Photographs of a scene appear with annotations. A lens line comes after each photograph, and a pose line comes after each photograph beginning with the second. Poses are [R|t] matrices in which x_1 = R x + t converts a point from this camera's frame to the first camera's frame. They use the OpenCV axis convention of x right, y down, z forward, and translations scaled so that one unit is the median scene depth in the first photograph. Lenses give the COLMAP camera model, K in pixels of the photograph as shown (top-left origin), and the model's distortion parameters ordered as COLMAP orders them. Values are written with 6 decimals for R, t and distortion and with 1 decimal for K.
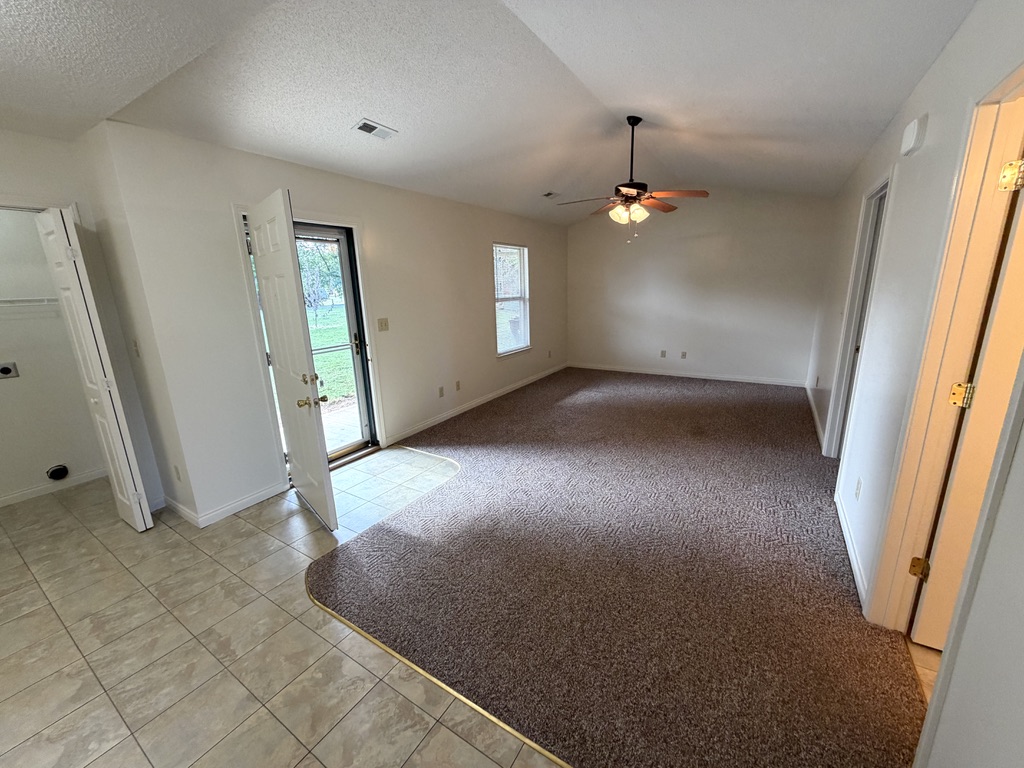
lens RADIAL K [[409.0, 0, 512.8], [0, 409.0, 385.1], [0, 0, 1]] dist [0.000789, 0.000010]
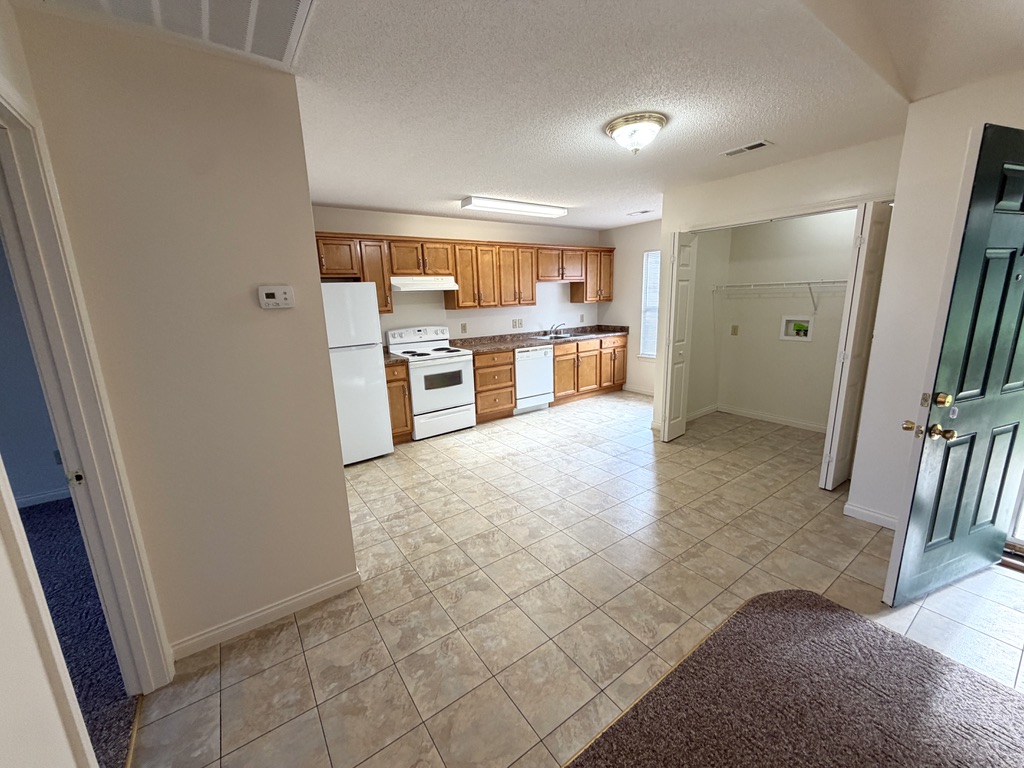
lens RADIAL K [[409.0, 0, 512.1], [0, 409.0, 383.2], [0, 0, 1]] dist [0.000789, 0.000010]
pose [[-0.374934, 0.238261, -0.895911, 0.571683], [-0.179726, 0.929393, 0.322379, -0.196521], [0.909463, 0.281889, -0.305639, 0.750871]]
